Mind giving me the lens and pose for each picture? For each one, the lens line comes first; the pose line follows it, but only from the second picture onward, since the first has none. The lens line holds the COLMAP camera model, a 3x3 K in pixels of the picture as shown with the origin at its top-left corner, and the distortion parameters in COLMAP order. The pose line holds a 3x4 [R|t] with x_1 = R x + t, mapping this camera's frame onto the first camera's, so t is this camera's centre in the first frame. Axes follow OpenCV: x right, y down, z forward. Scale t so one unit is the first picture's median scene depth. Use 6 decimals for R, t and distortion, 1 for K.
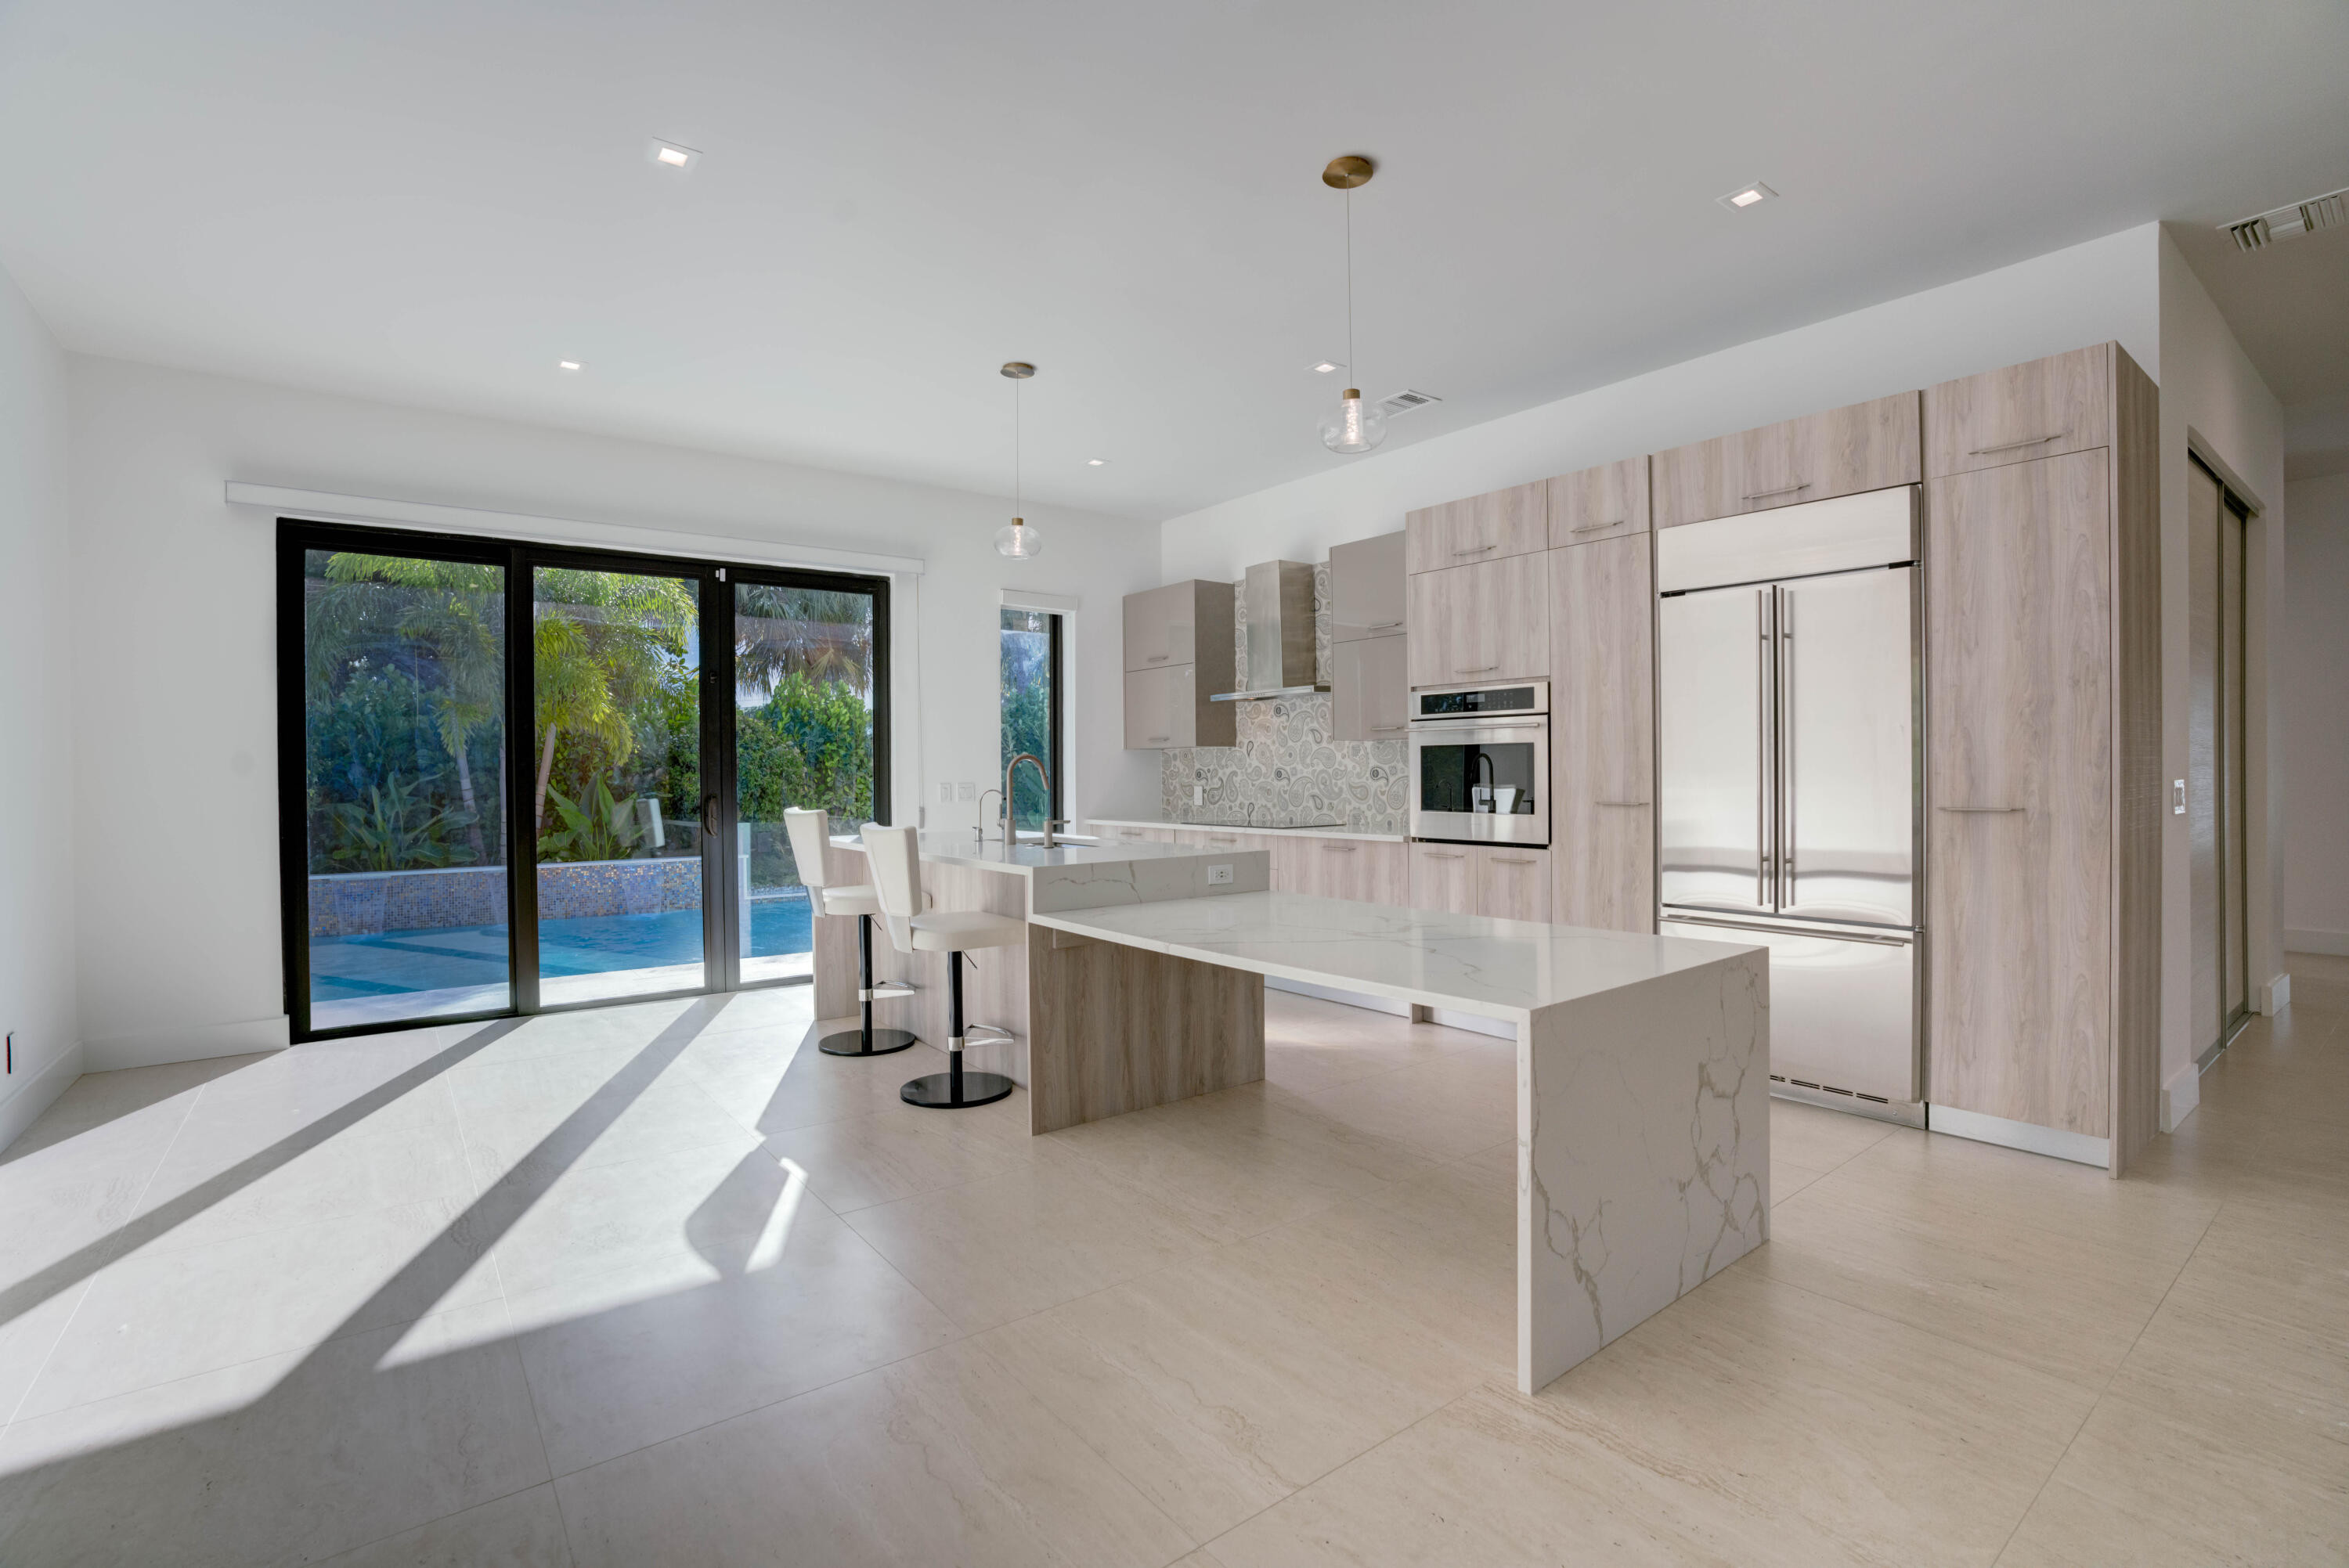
lens RADIAL K [[1074.4, 0, 1174.7], [0, 1074.4, 780.2], [0, 0, 1]] dist [-0.067092, 0.024847]
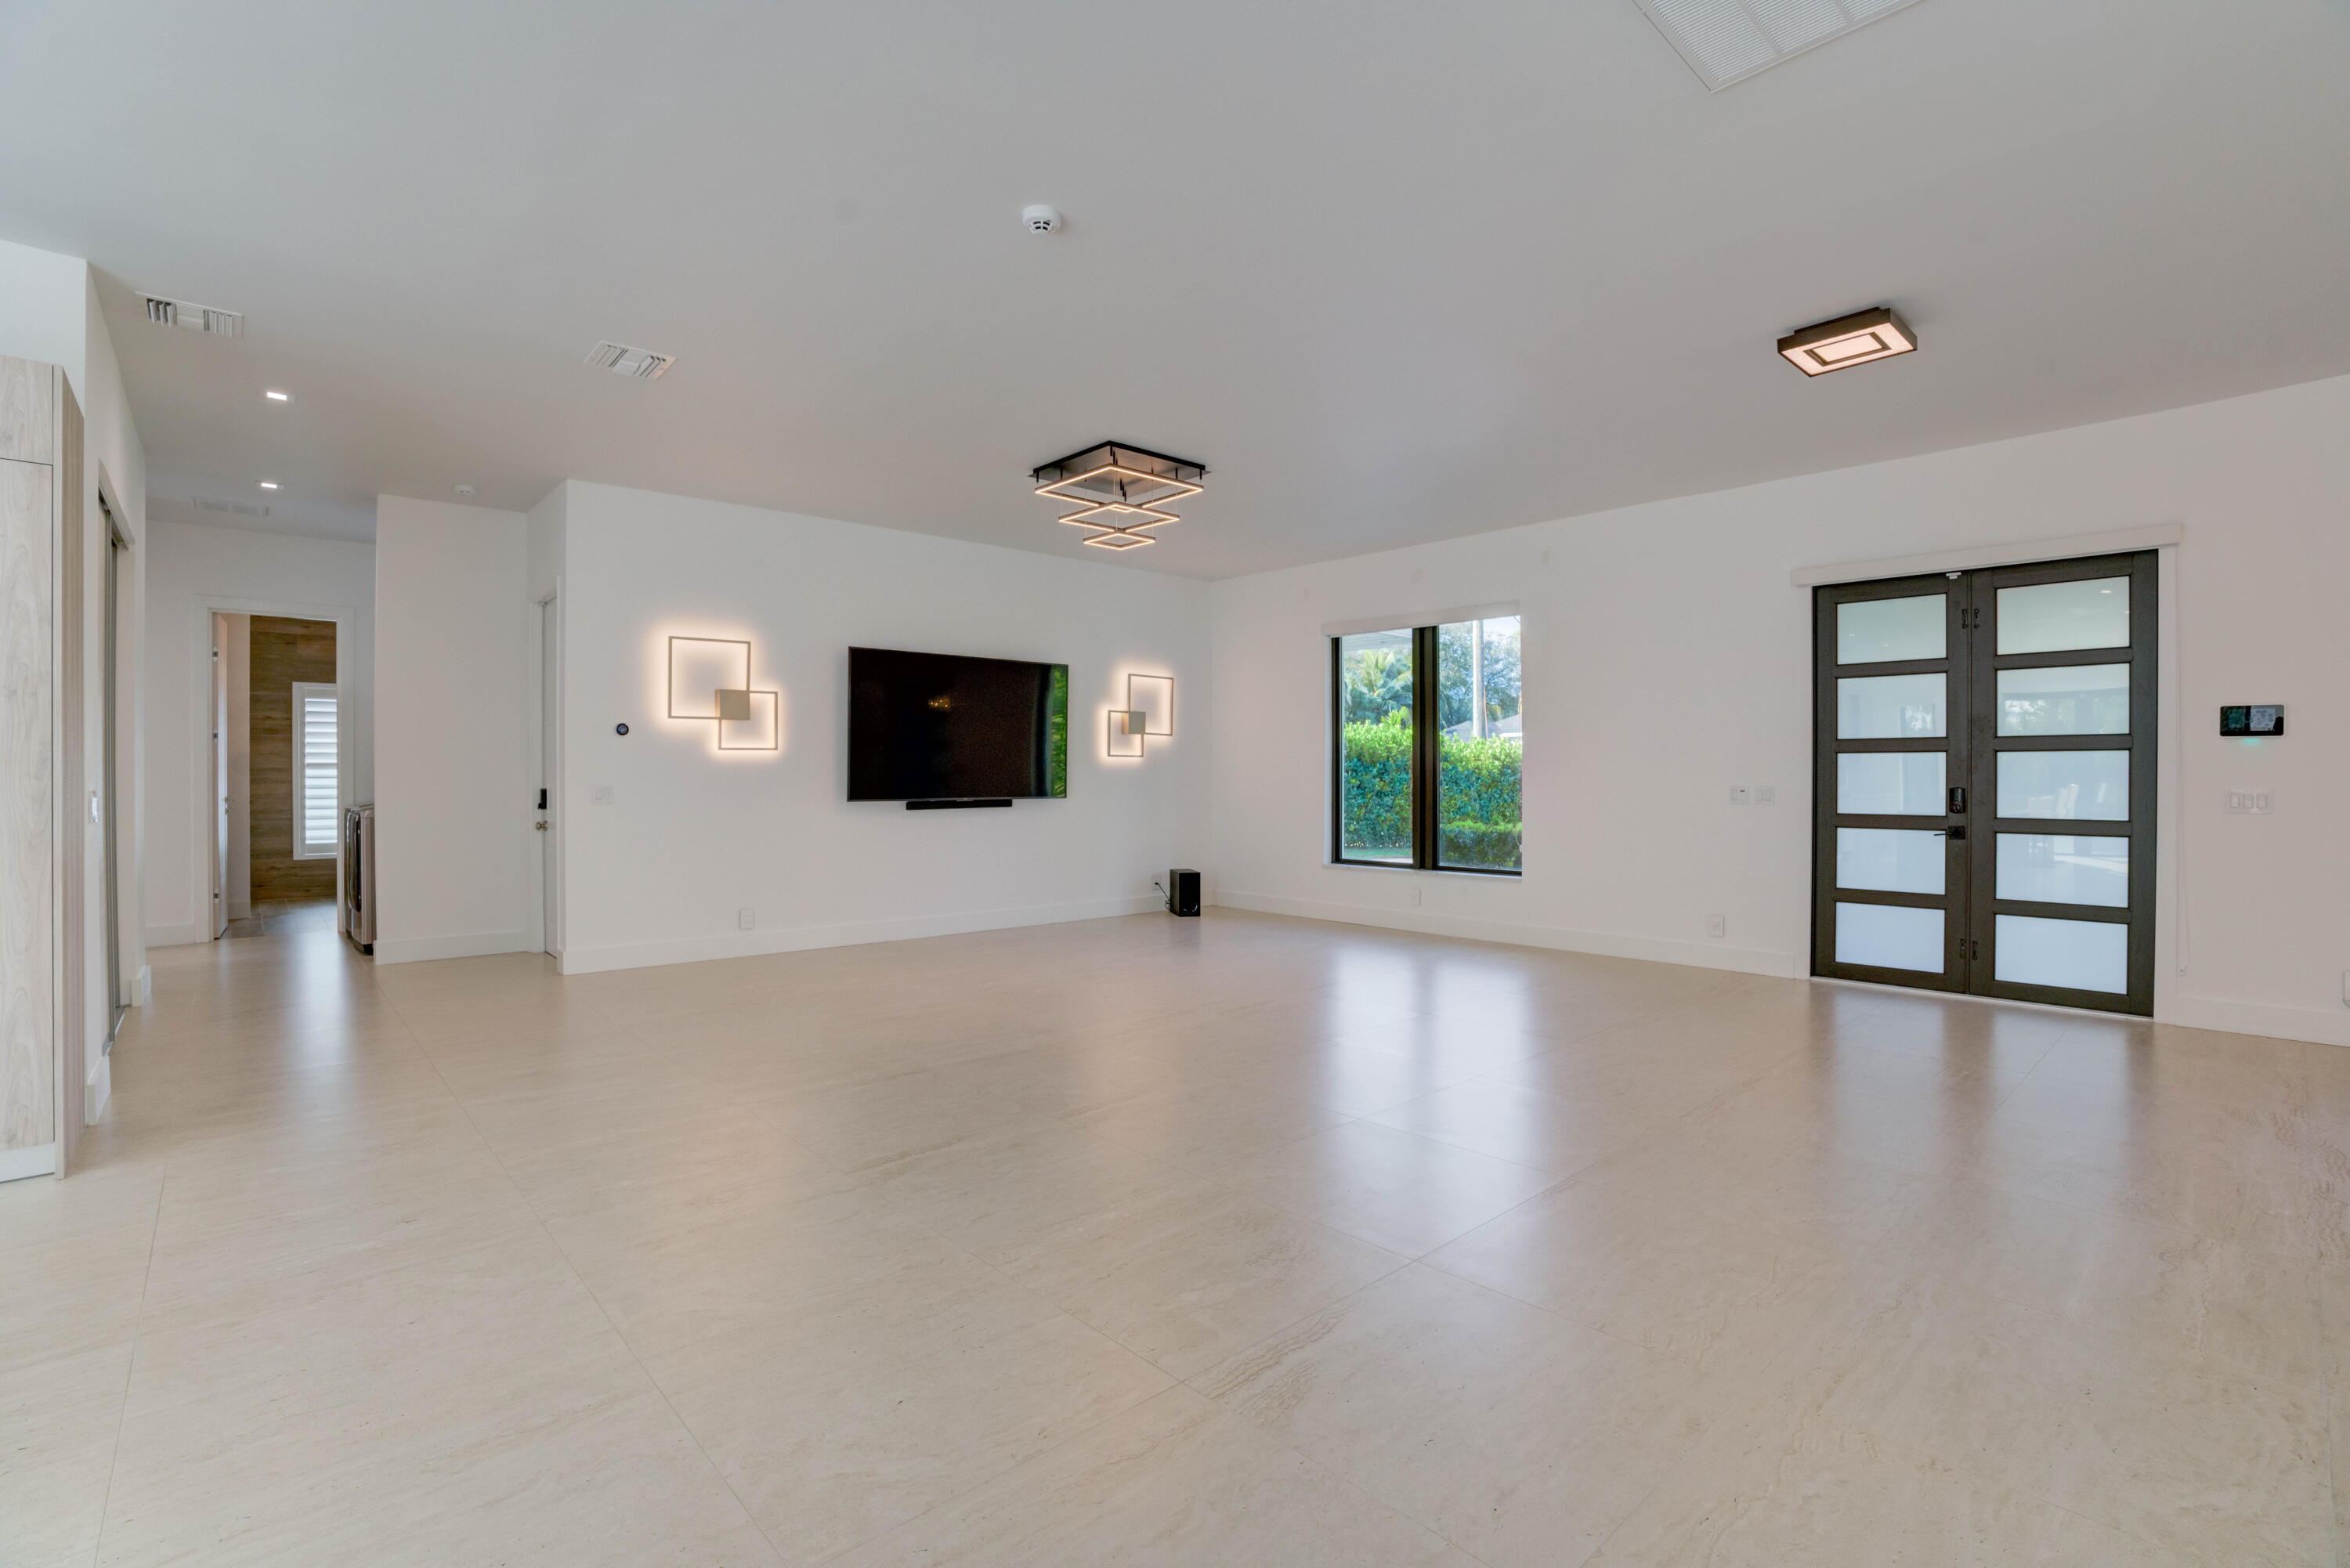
lens RADIAL K [[1074.9, 0, 1179.8], [0, 1074.9, 780.0], [0, 0, 1]] dist [-0.067092, 0.024847]
pose [[-0.089065, 0.002787, 0.996022, -0.127543], [0.009763, 0.999950, -0.001925, 0.000915], [-0.995978, 0.009552, -0.089087, -0.012751]]
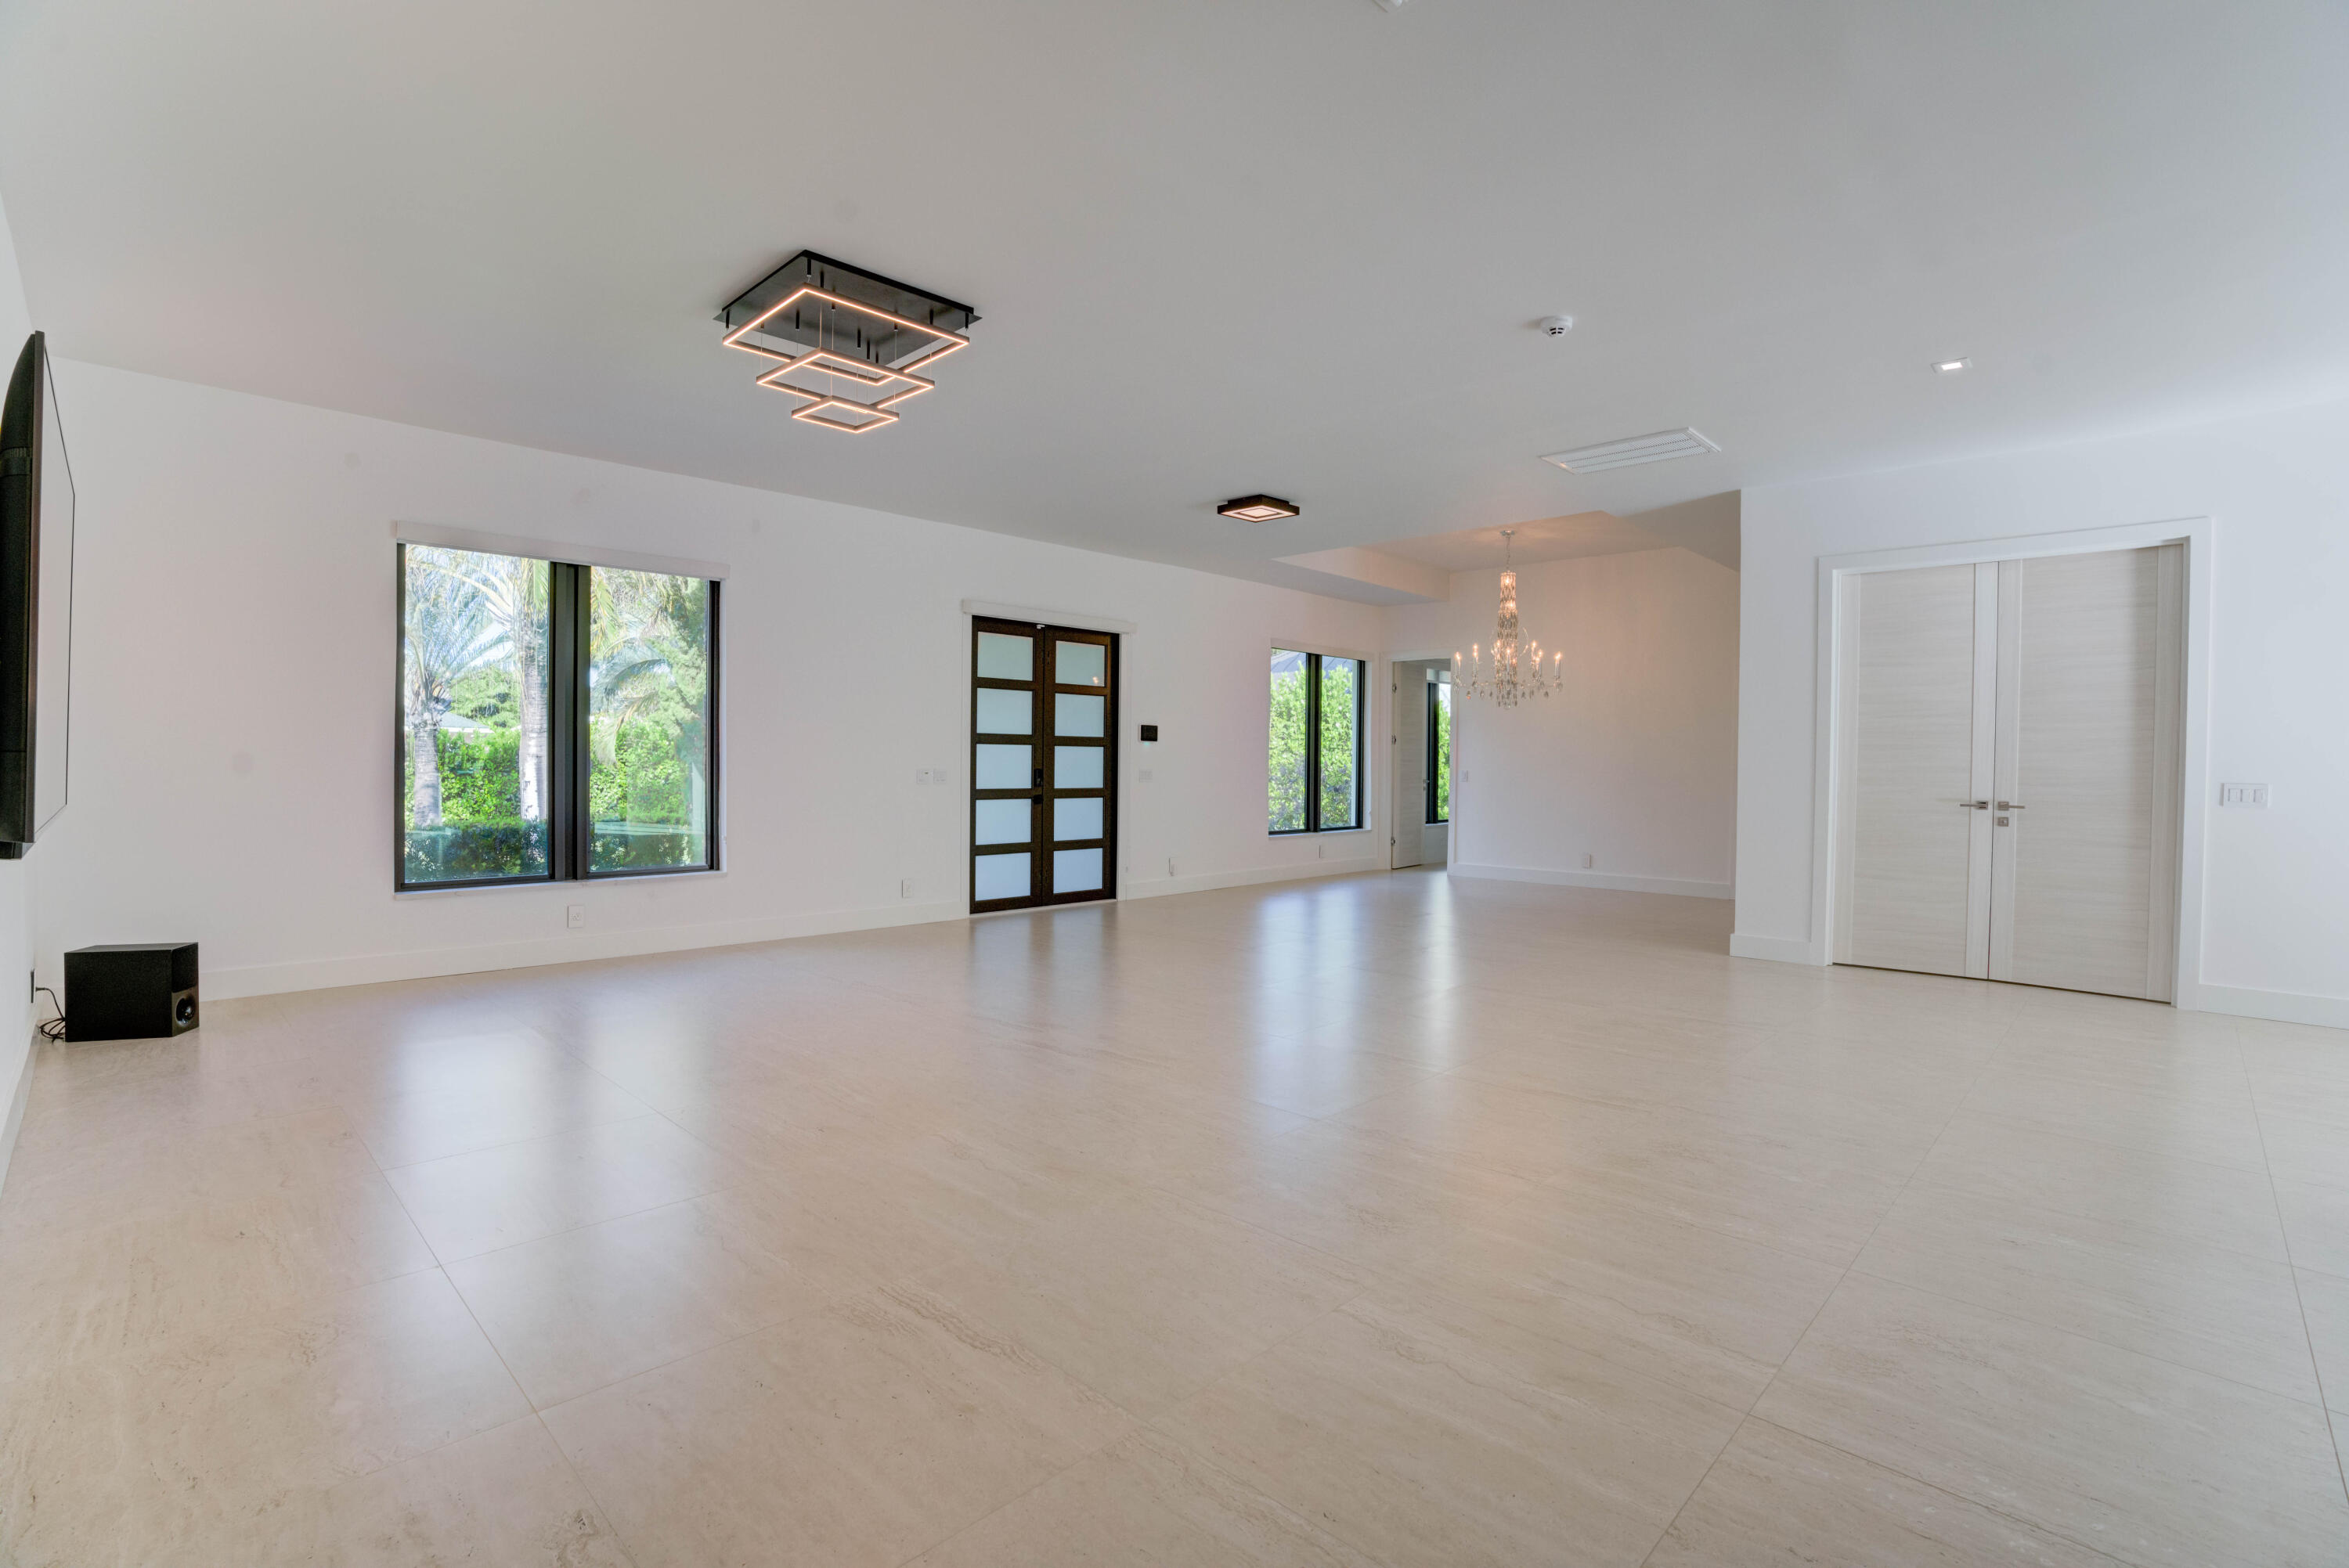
lens RADIAL K [[1074.4, 0, 1178.2], [0, 1074.4, 783.8], [0, 0, 1]] dist [-0.067092, 0.024847]
pose [[-0.989625, 0.002522, -0.143656, 1.004232], [-0.001962, 0.999516, 0.031062, -0.016336], [0.143664, 0.031021, -0.989140, 0.839241]]
